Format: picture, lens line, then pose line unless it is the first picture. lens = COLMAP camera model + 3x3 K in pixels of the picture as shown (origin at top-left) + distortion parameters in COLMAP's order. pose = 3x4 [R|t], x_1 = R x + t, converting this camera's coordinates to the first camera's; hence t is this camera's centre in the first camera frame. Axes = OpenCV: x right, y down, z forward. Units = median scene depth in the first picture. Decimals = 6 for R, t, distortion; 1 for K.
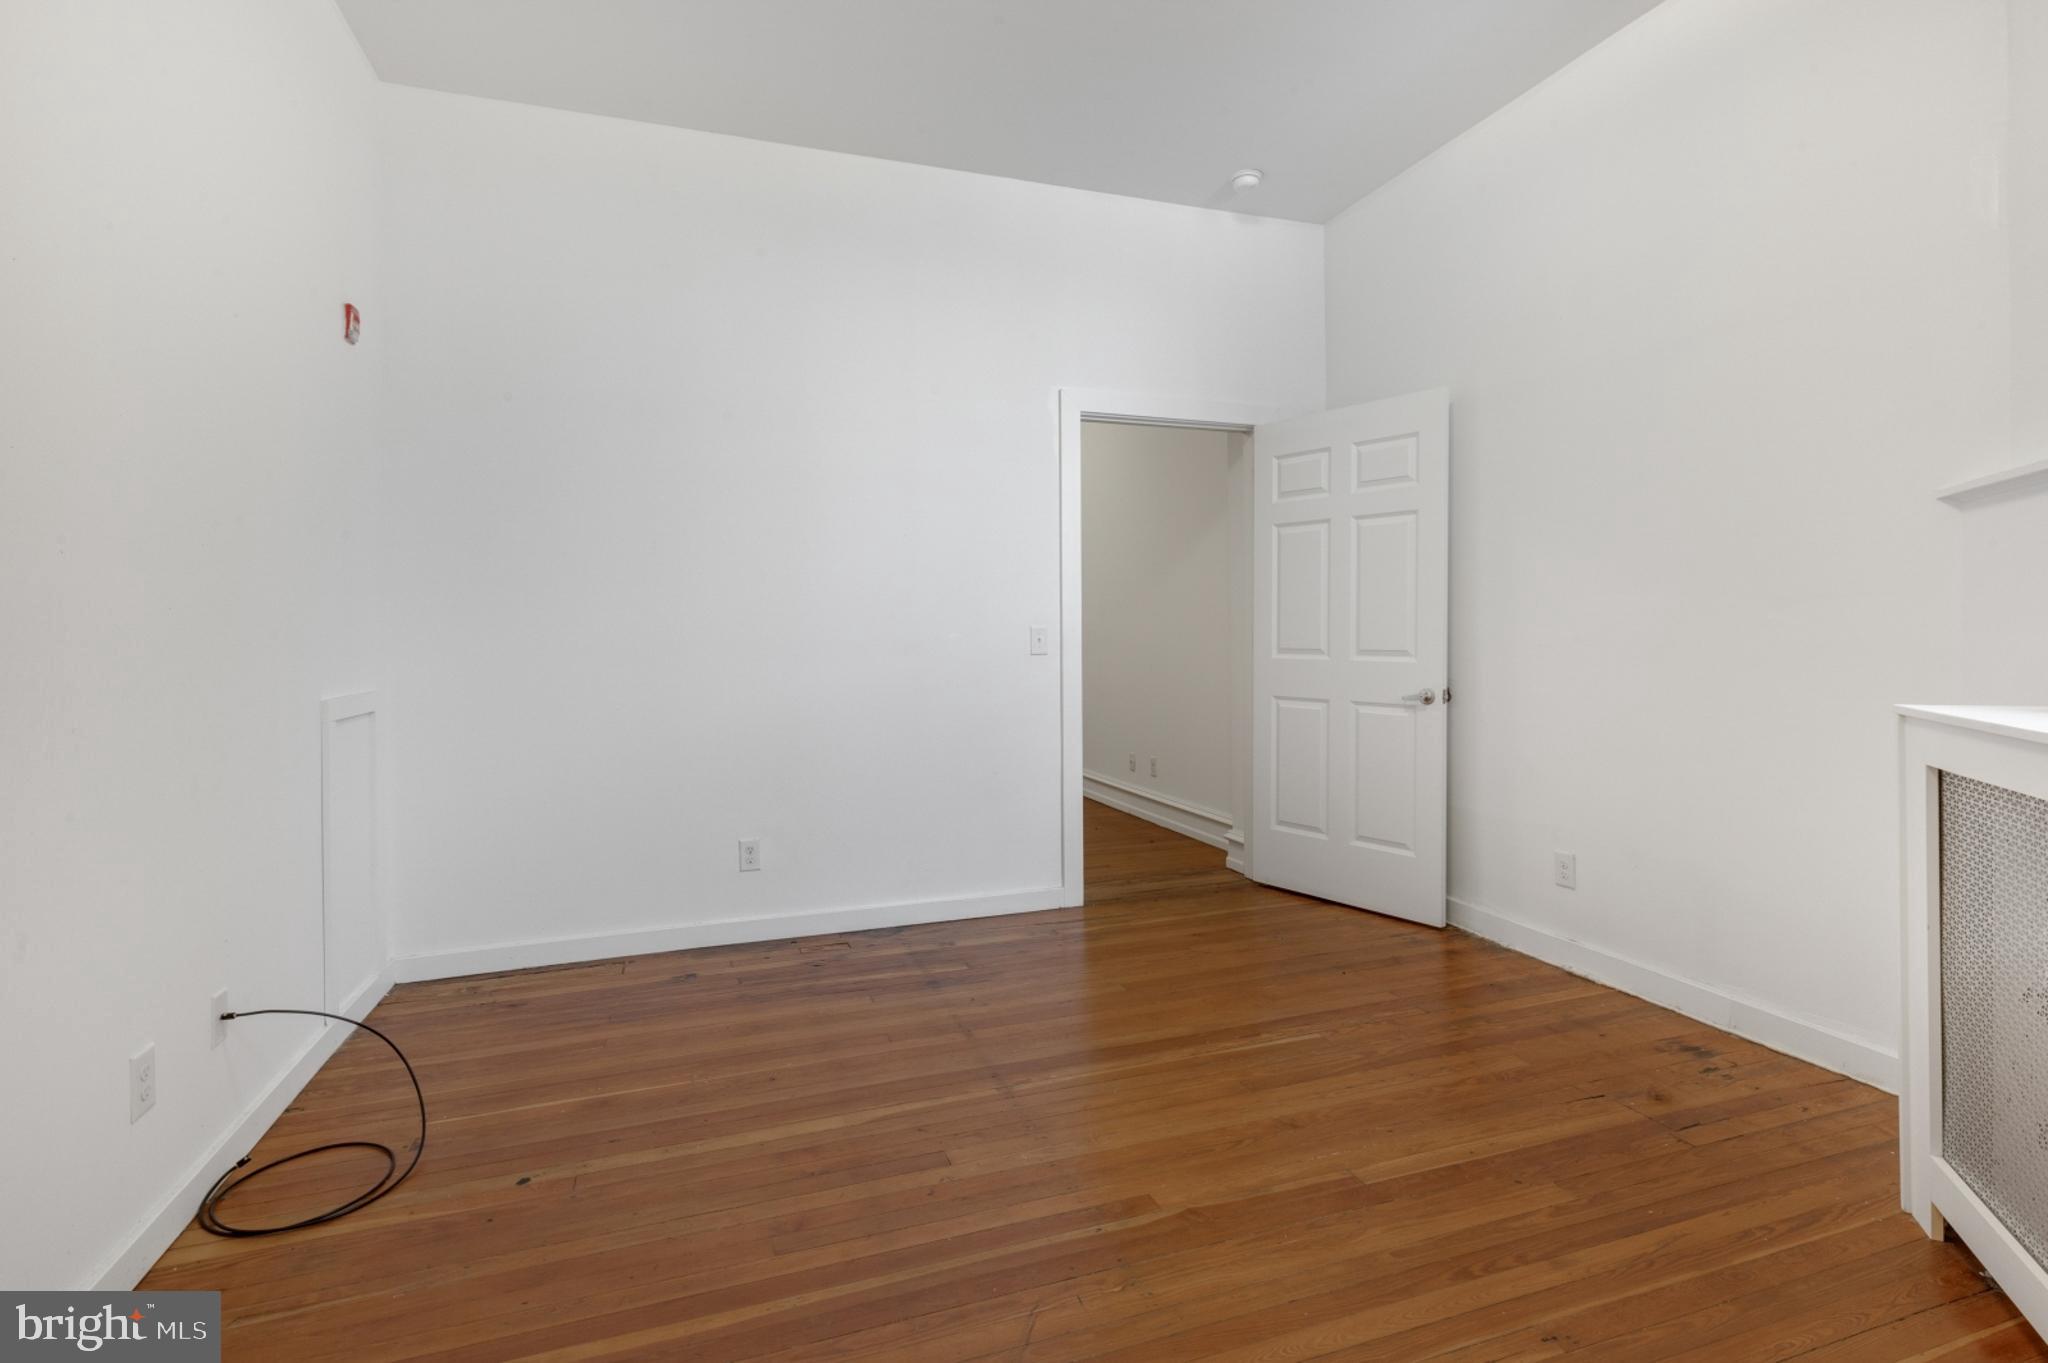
lens RADIAL K [[946.1, 0, 1040.0], [0, 946.1, 640.1], [0, 0, 1]] dist [0.007909, -0.000162]
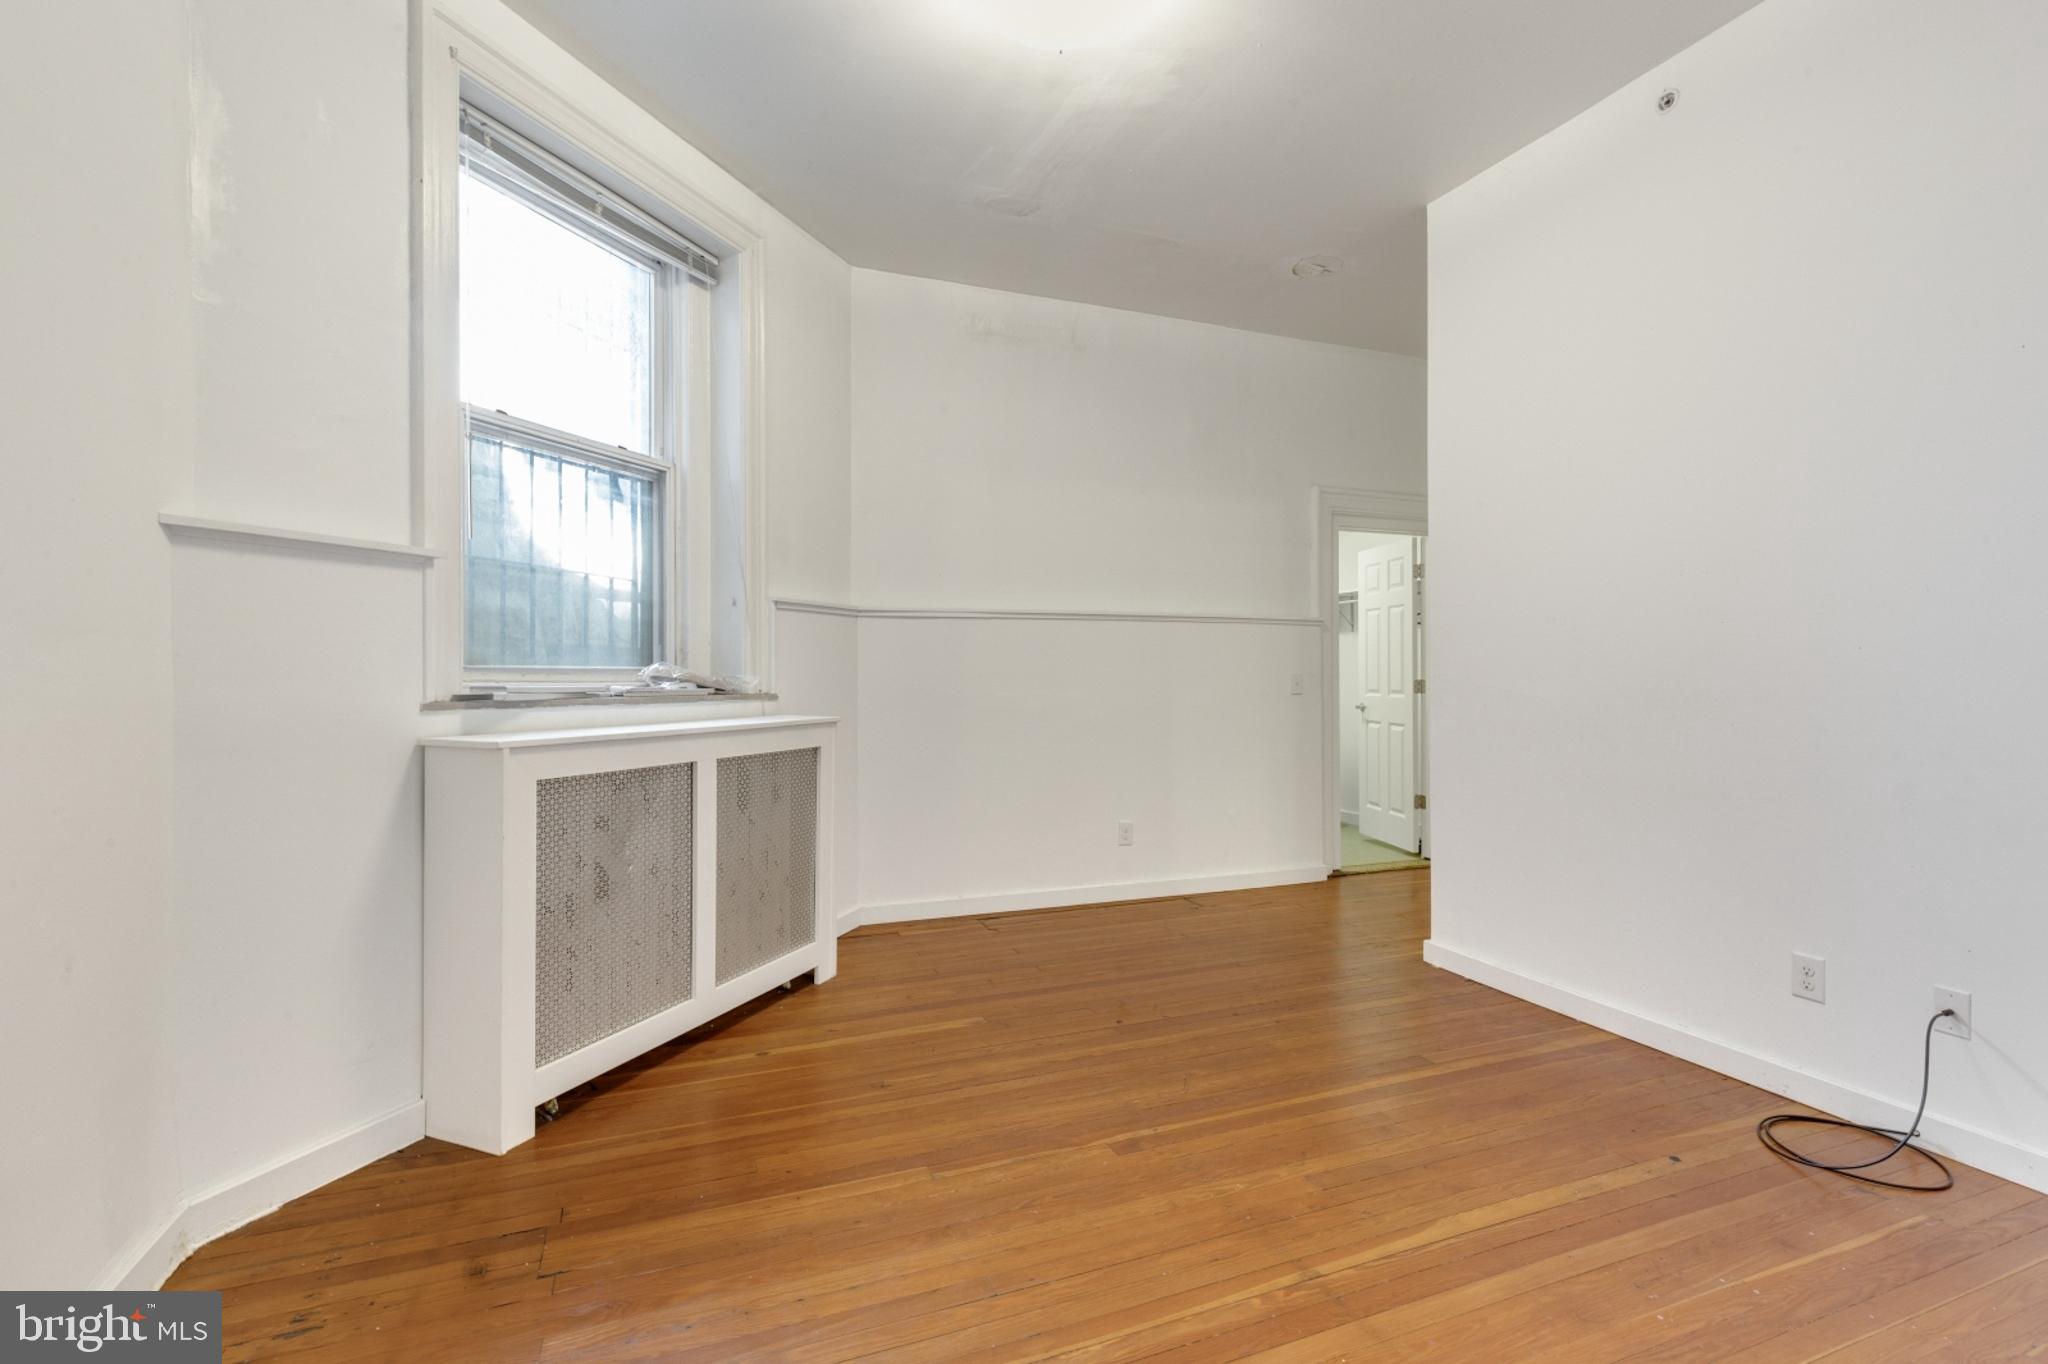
lens RADIAL K [[946.1, 0, 1009.1], [0, 946.1, 673.4], [0, 0, 1]] dist [0.007909, -0.000162]
pose [[-0.999814, 0.008530, -0.017284, 0.219432], [0.008406, 0.999938, 0.007240, -0.018126], [0.017345, 0.007093, -0.999824, 1.797587]]
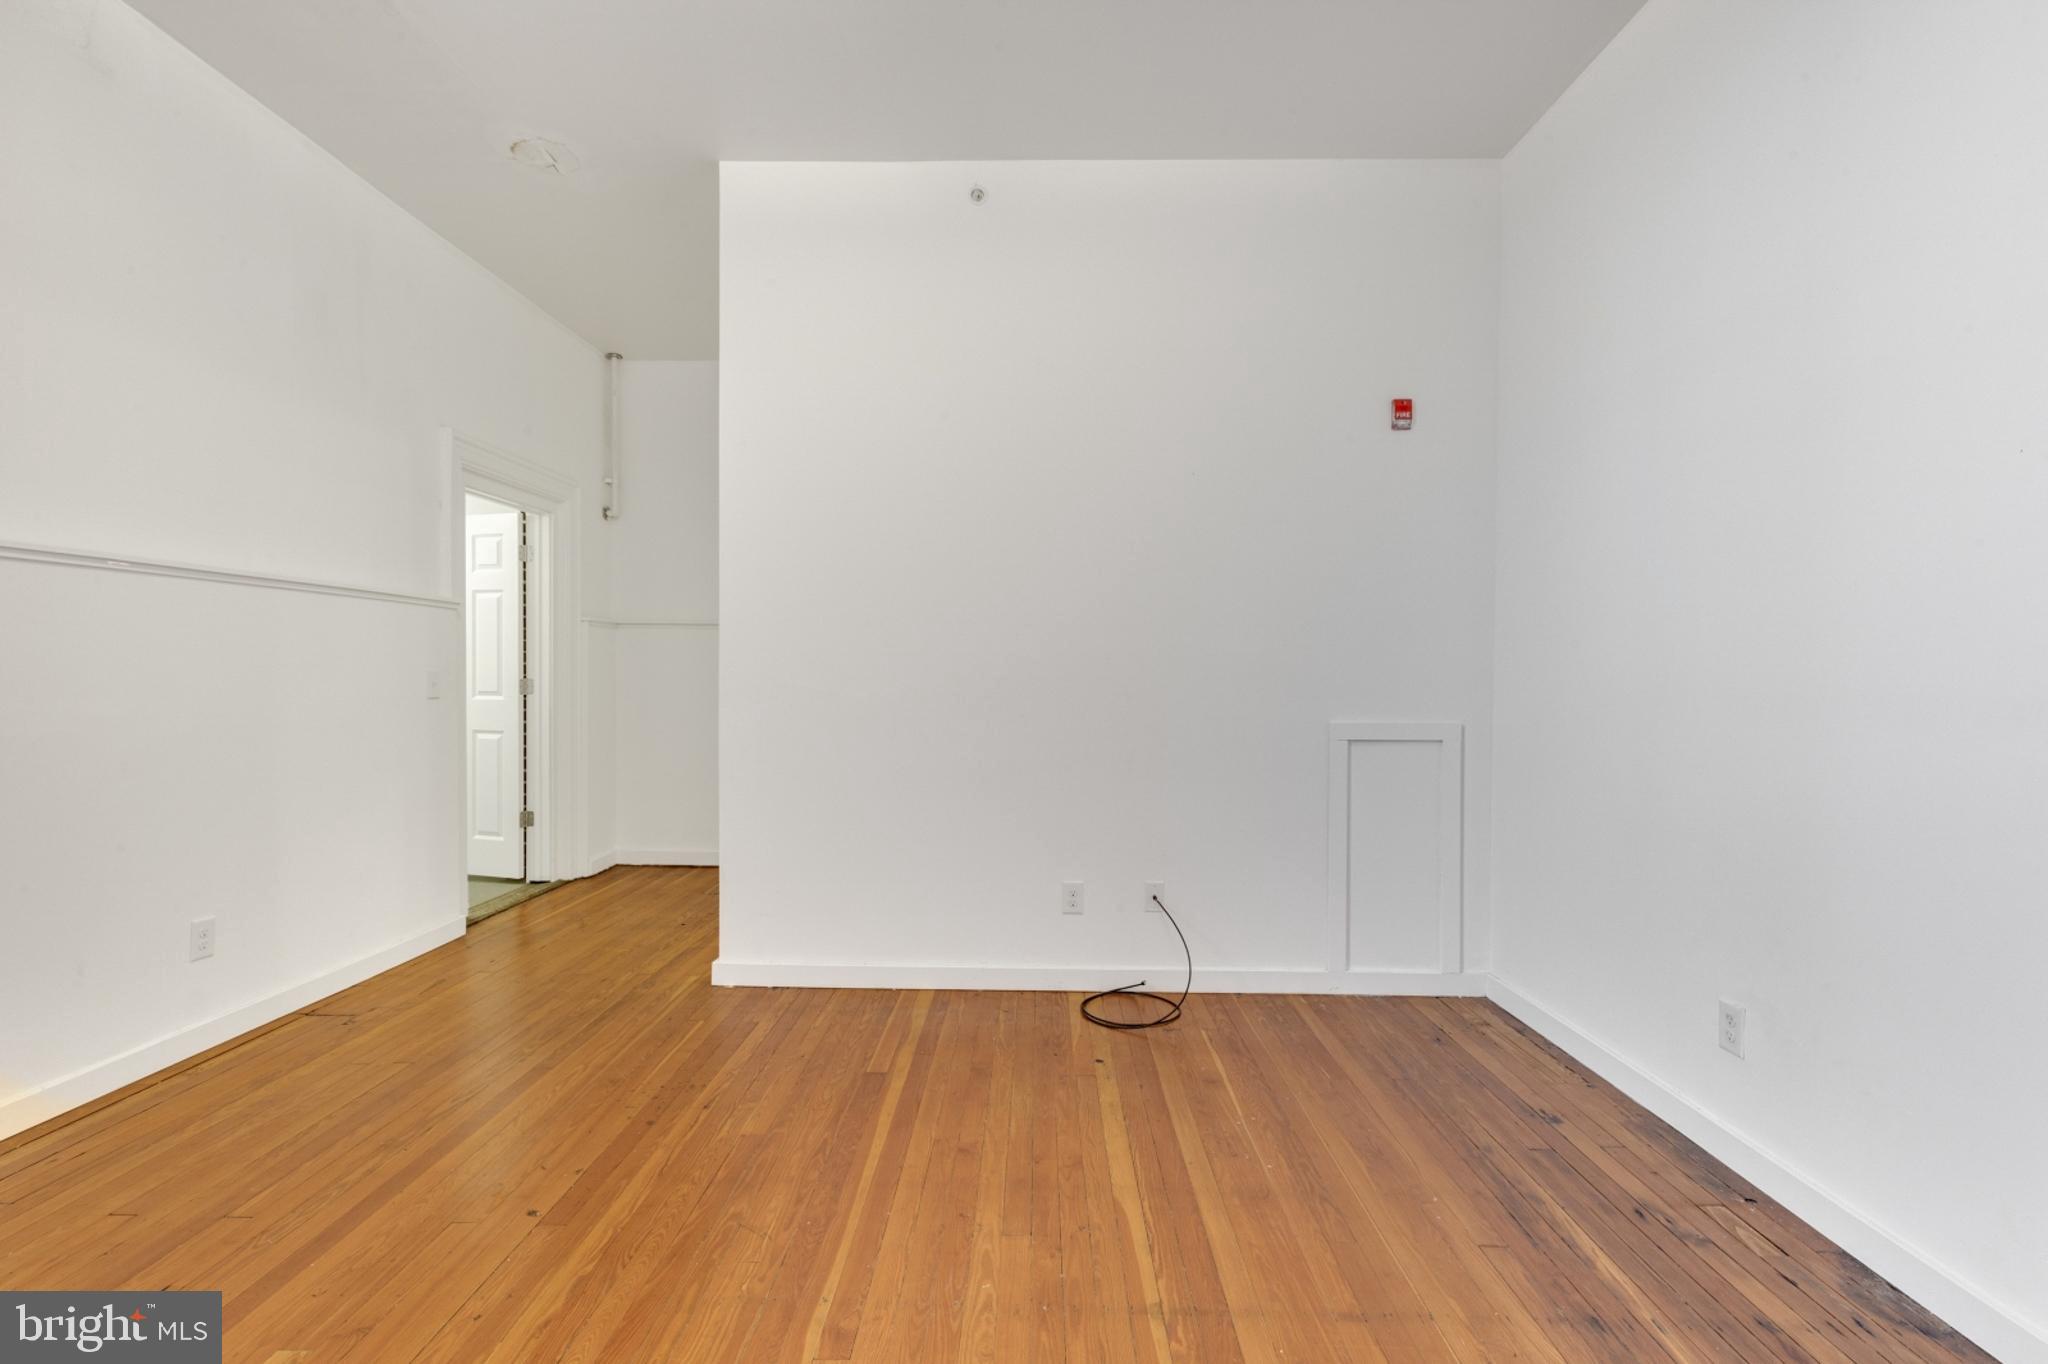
lens RADIAL K [[946.1, 0, 1020.5], [0, 946.1, 679.7], [0, 0, 1]] dist [0.007909, -0.000162]
pose [[-0.365718, 0.013802, -0.930623, 0.679073], [-0.007282, 0.999817, 0.017690, -0.017315], [0.930697, 0.013246, -0.365550, 1.188249]]
